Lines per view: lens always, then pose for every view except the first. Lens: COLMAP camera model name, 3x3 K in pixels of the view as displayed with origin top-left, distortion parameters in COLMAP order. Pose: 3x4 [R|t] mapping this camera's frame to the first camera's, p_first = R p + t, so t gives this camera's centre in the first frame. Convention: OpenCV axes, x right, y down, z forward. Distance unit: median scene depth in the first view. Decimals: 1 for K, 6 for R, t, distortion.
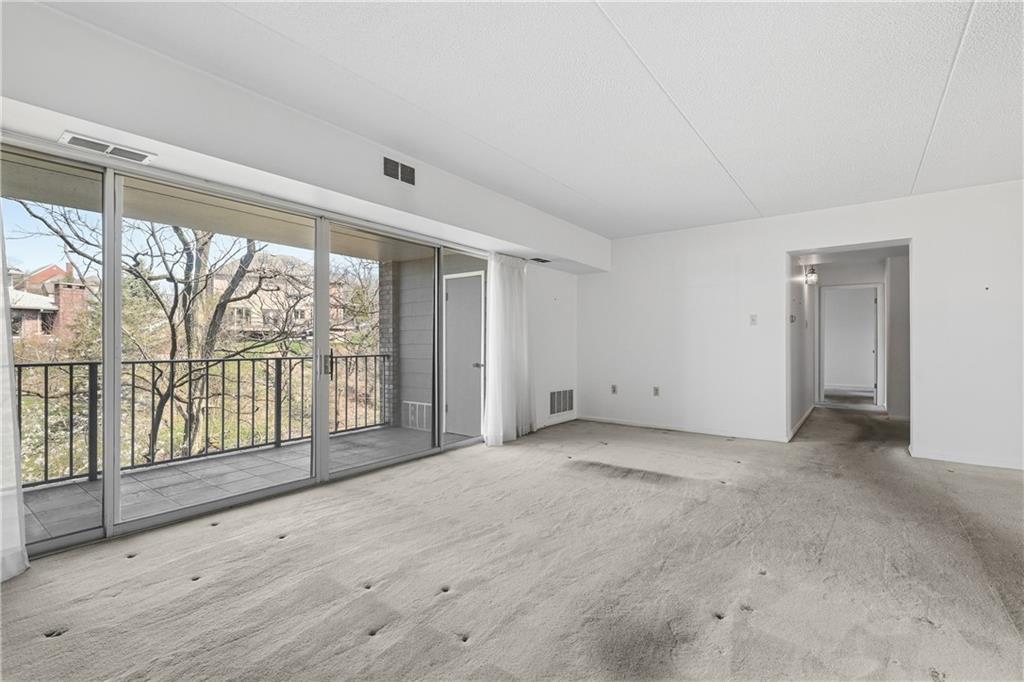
lens RADIAL K [[462.9, 0, 509.9], [0, 462.9, 347.7], [0, 0, 1]] dist [0.000530, 0.000029]
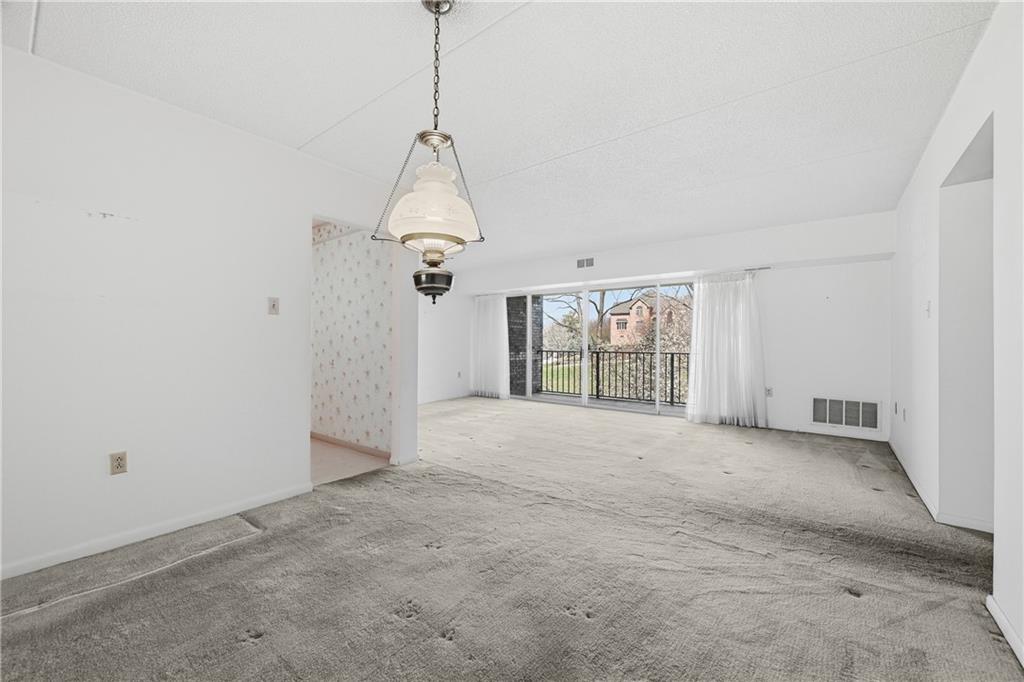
lens RADIAL K [[405.8, 0, 514.7], [0, 405.8, 339.7], [0, 0, 1]] dist [-0.000920, 0.000274]
pose [[-0.000805, -0.005293, -0.999986, 1.291616], [-0.015523, 0.999866, -0.005280, -0.011892], [0.999879, 0.015519, -0.000887, 0.545957]]
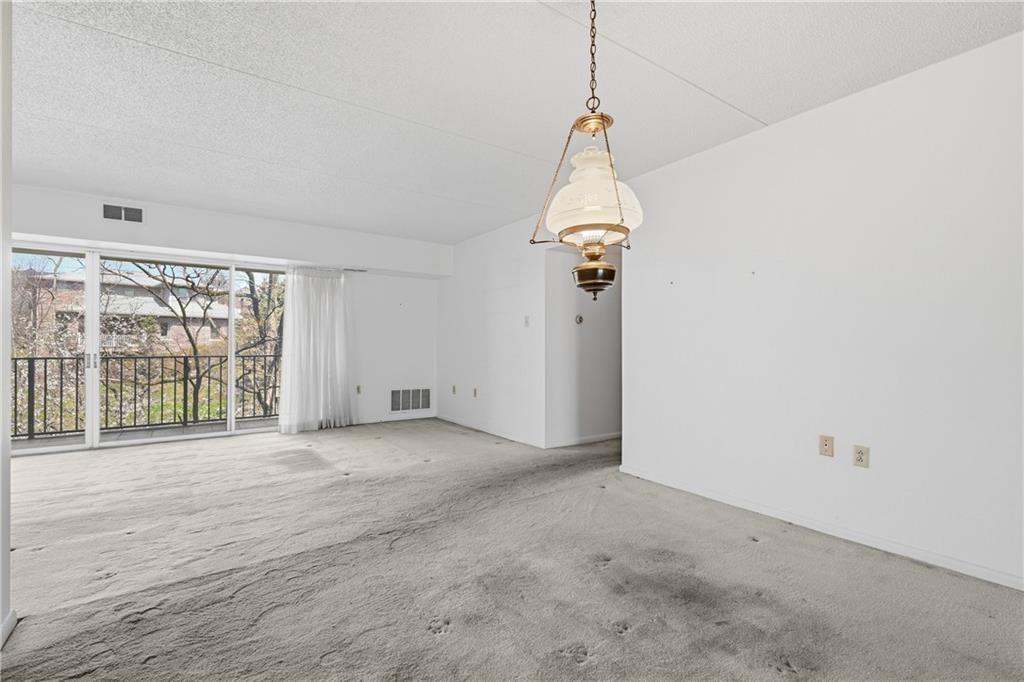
lens RADIAL K [[462.9, 0, 514.7], [0, 462.9, 346.2], [0, 0, 1]] dist [0.000530, 0.000029]
pose [[0.954773, 0.004270, -0.297304, 0.966215], [-0.006287, 0.999963, -0.005829, -0.003916], [0.297268, 0.007435, 0.954765, 0.065406]]
